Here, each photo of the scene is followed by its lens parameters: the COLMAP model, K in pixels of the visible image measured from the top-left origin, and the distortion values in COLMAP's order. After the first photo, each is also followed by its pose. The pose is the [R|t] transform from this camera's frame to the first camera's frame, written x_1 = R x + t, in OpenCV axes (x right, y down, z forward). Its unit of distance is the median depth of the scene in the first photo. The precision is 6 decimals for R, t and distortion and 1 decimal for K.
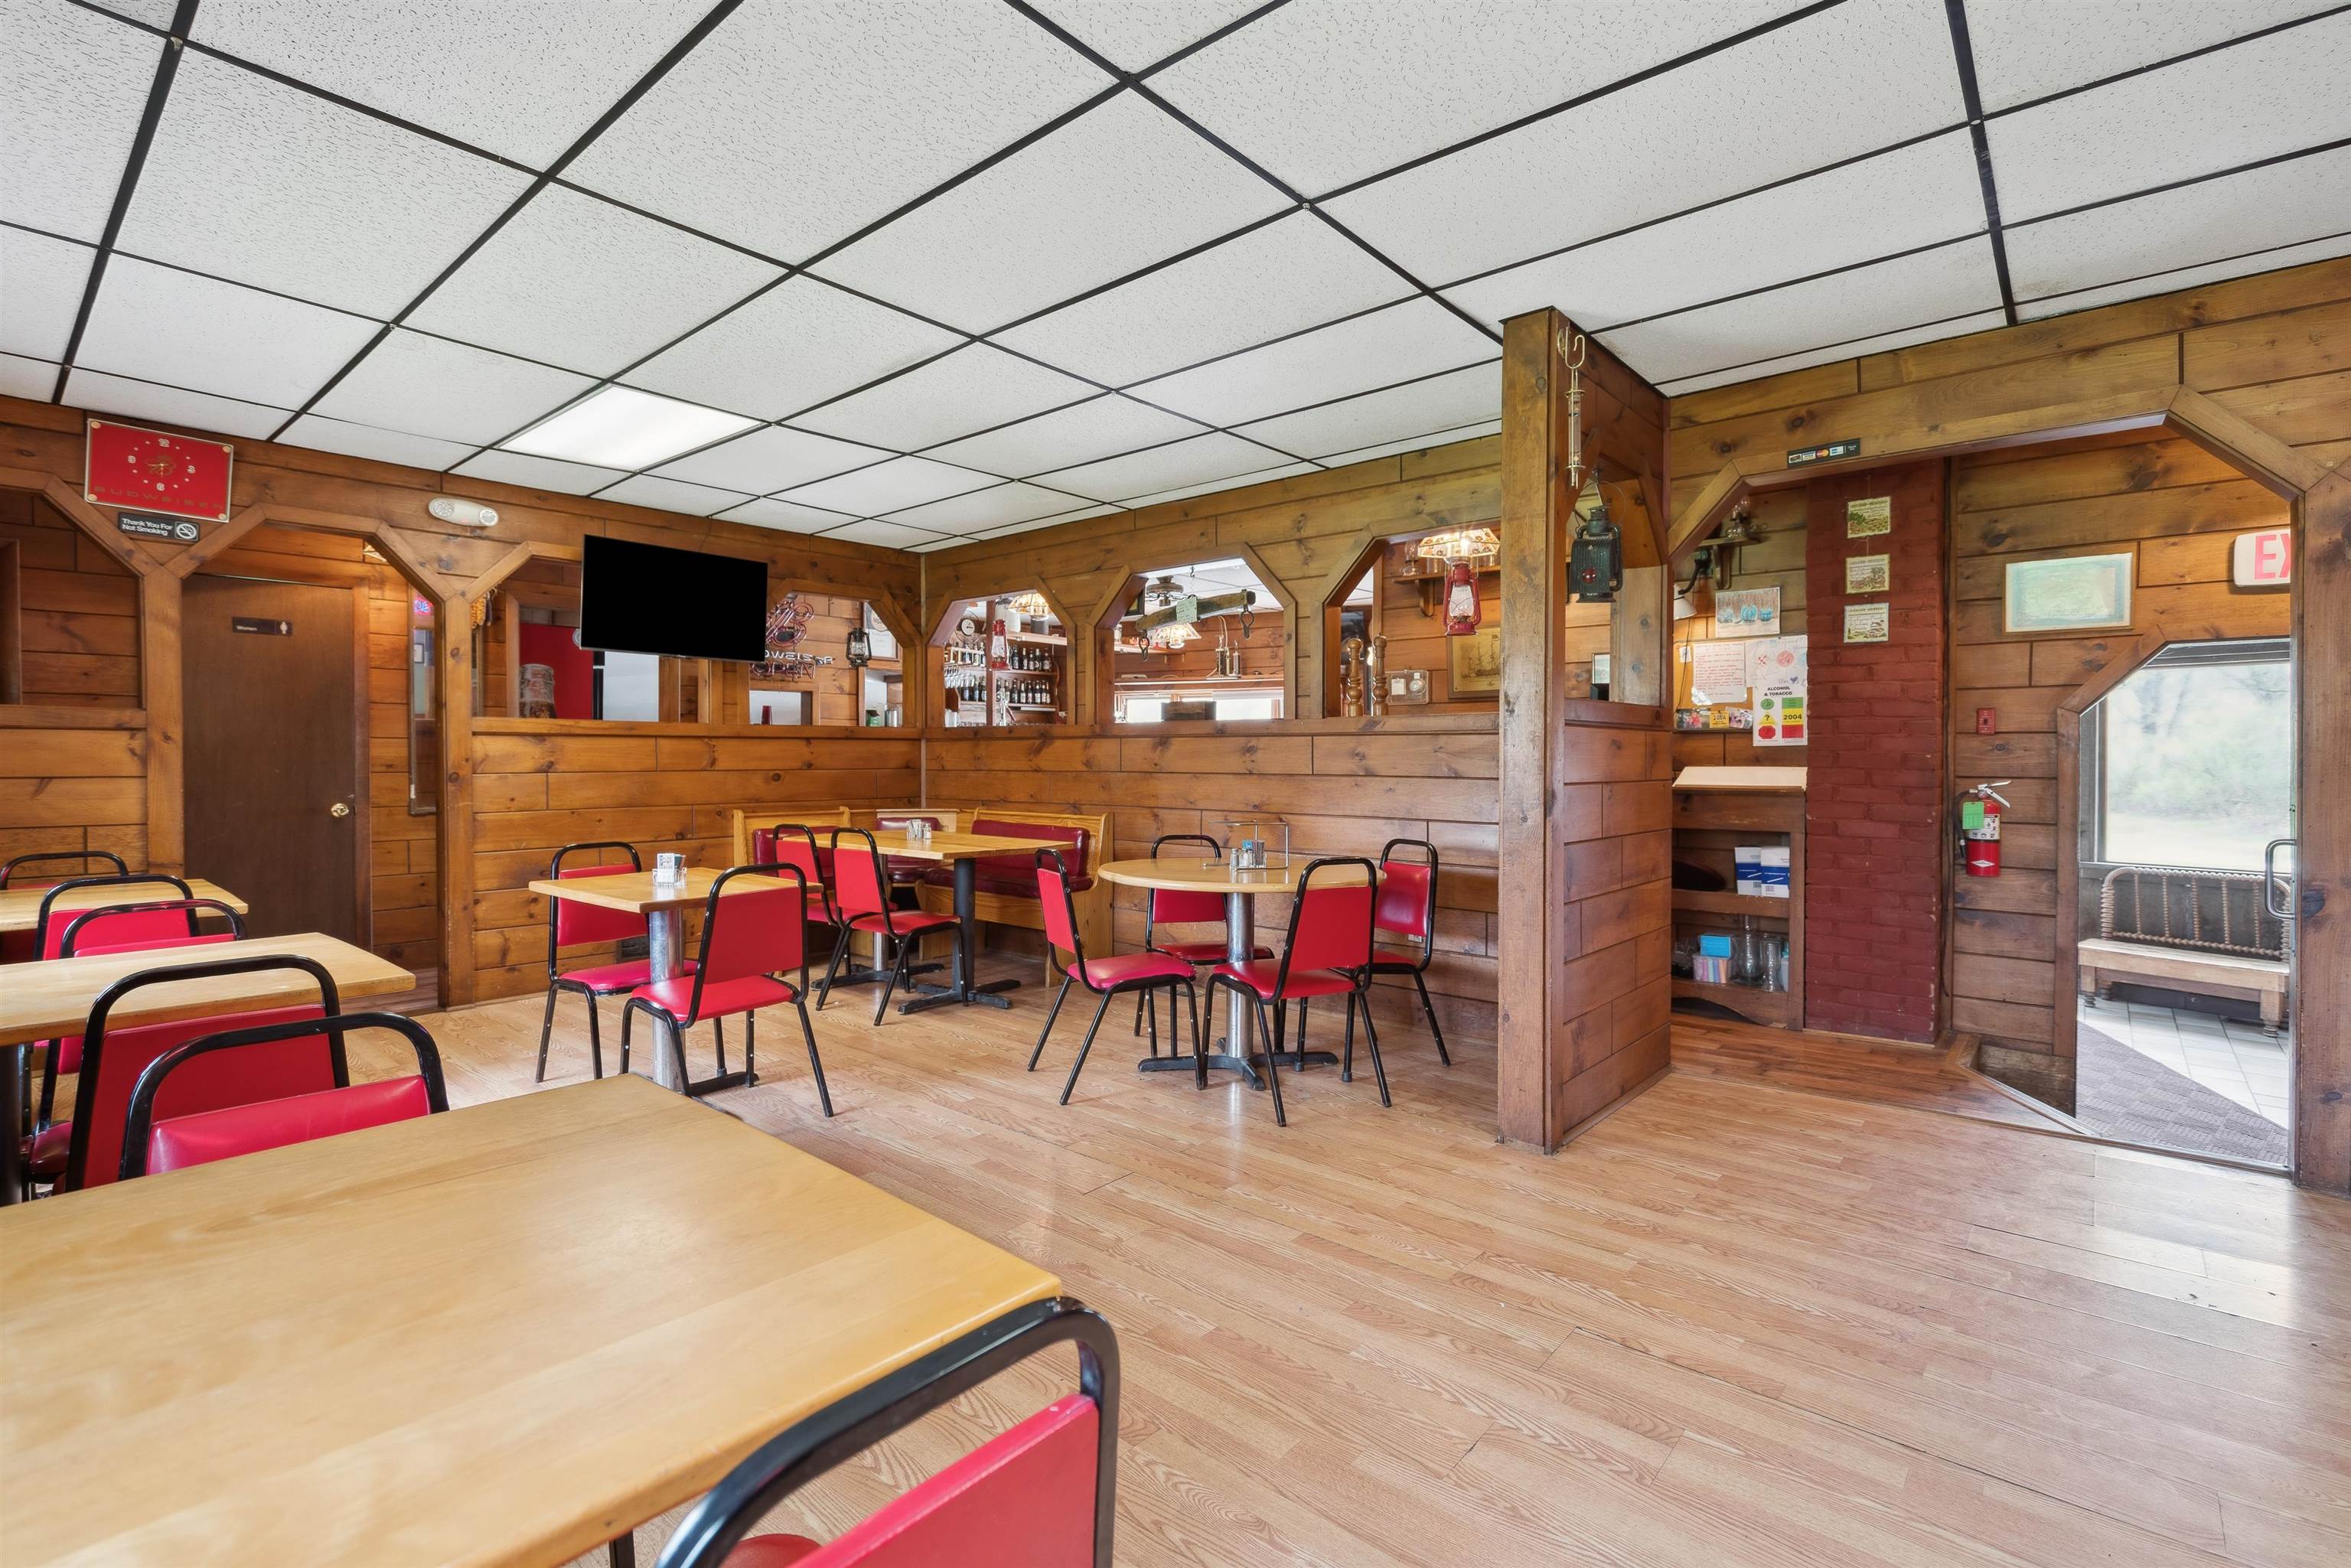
lens RADIAL K [[1071.7, 0, 1180.0], [0, 1071.7, 763.8], [0, 0, 1]] dist [-0.001573, 0.002117]
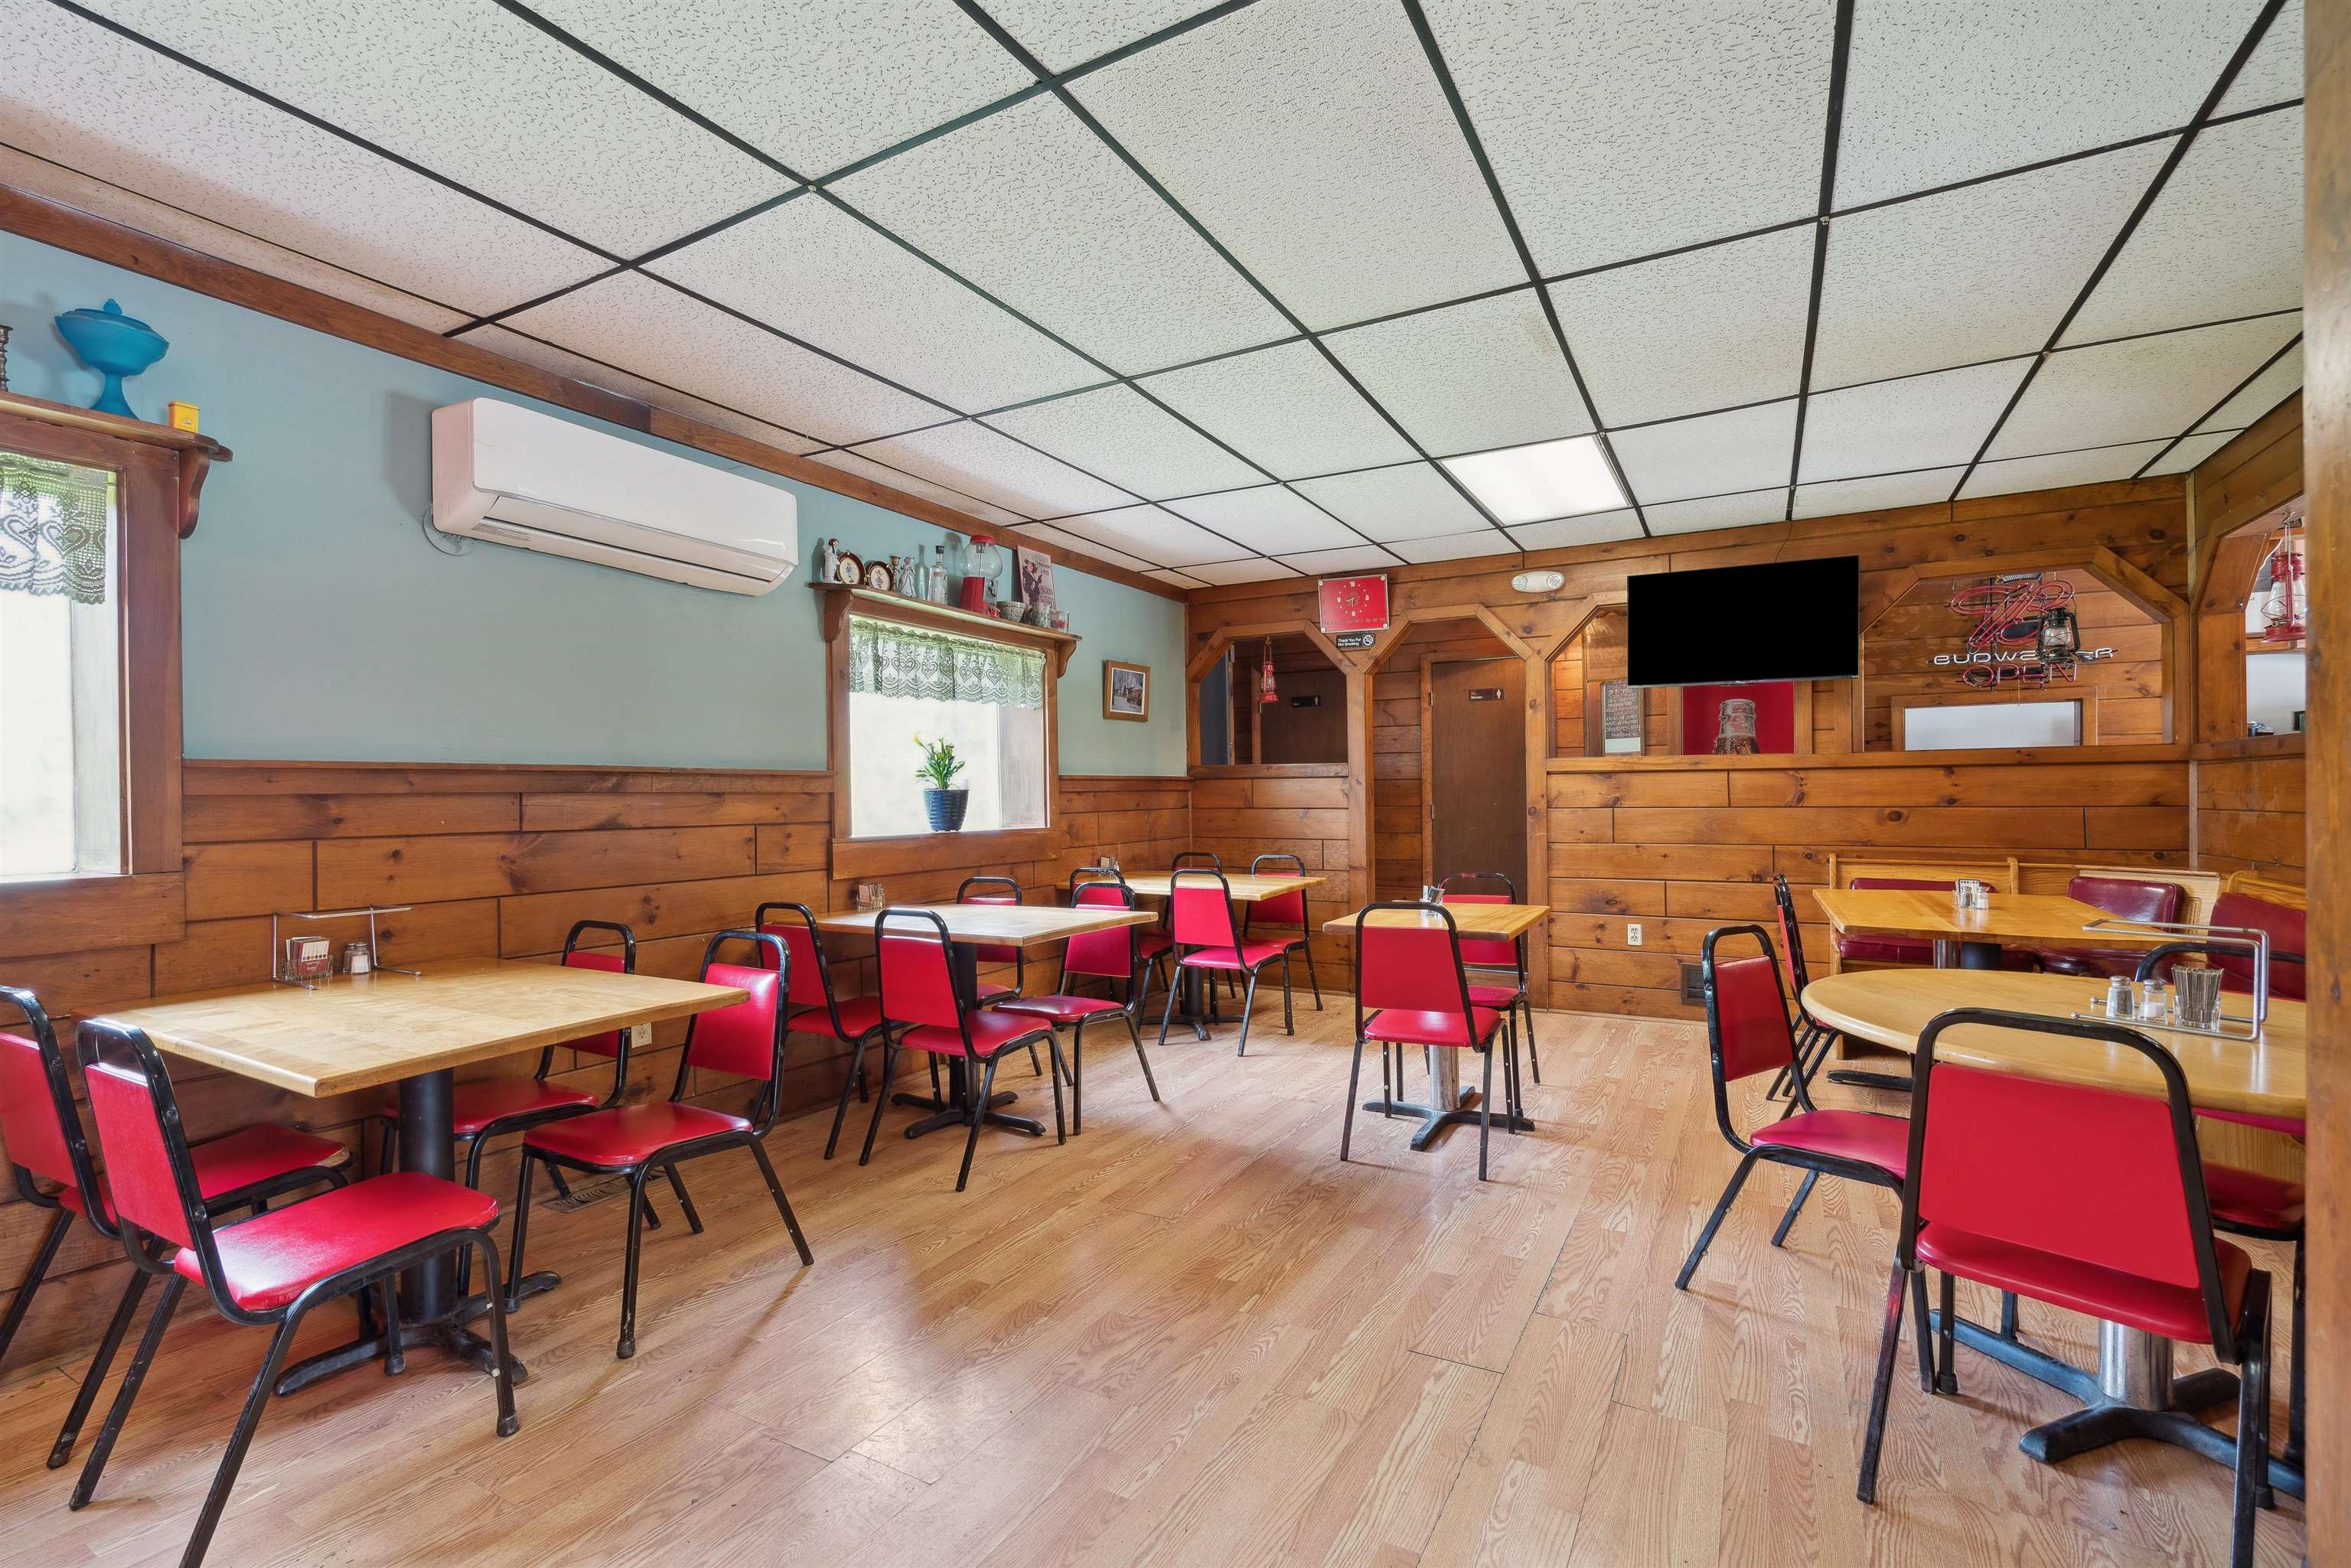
lens RADIAL K [[1071.7, 0, 1187.2], [0, 1071.7, 790.6], [0, 0, 1]] dist [-0.001573, 0.002117]
pose [[0.198294, -0.004478, -0.980132, 0.325223], [0.002960, 0.999988, -0.003970, -0.005195], [0.980138, -0.002114, 0.198305, 0.337049]]
